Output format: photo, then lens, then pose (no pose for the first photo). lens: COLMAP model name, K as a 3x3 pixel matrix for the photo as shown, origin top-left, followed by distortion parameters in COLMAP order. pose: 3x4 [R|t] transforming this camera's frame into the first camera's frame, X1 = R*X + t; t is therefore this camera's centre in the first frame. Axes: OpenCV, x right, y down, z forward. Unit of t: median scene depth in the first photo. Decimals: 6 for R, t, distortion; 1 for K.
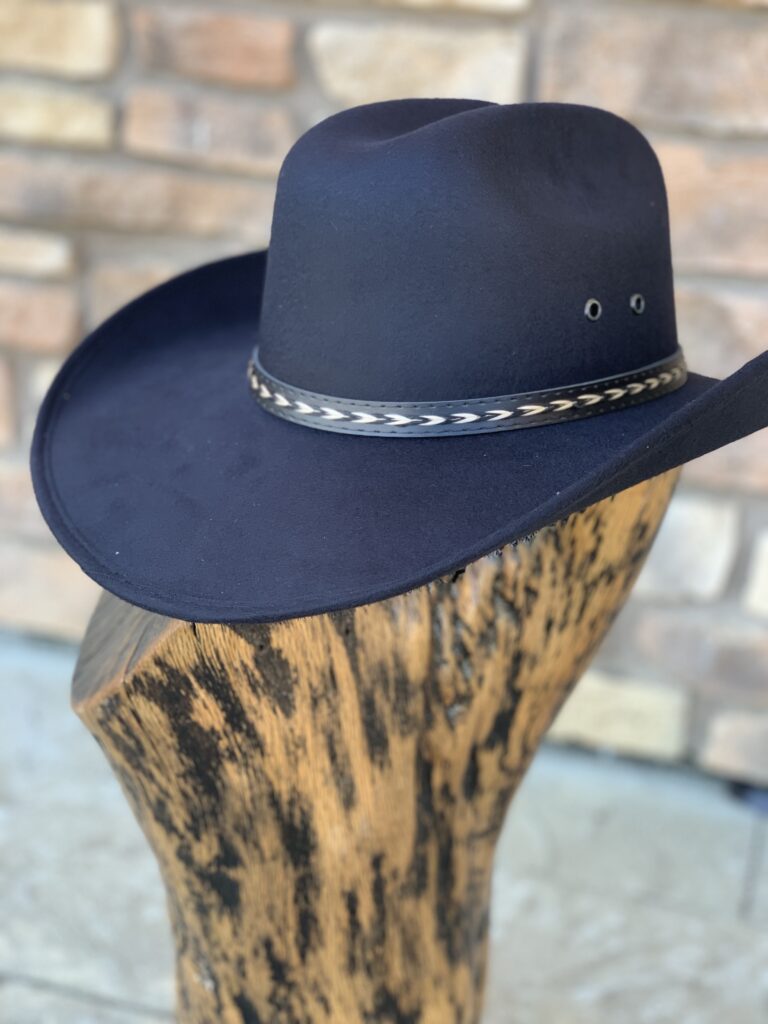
lens RADIAL K [[1556.8, 0, 384.0], [0, 1556.8, 512.0], [0, 0, 1]] dist [-0.010764, -0.028598]
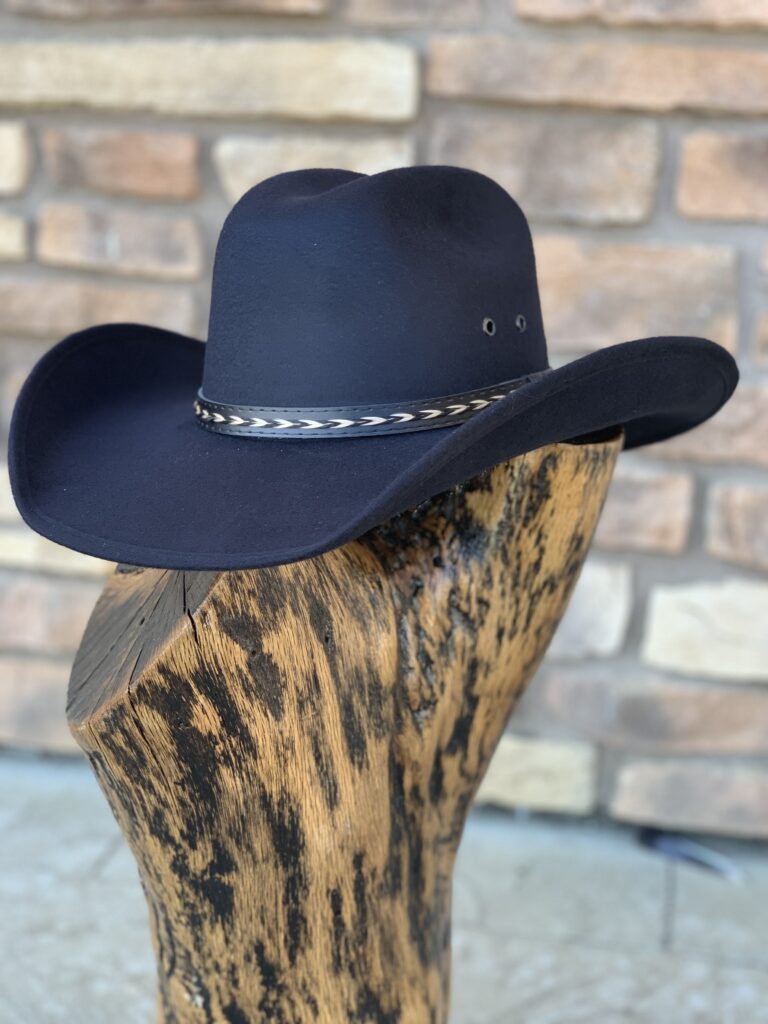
lens RADIAL K [[1556.8, 0, 384.0], [0, 1556.8, 512.0], [0, 0, 1]] dist [-0.010764, -0.028598]
pose [[0.993890, -0.048393, 0.099203, -0.081884], [0.057633, 0.994043, -0.092500, 0.084894], [-0.094135, 0.097652, 0.990759, -0.096029]]
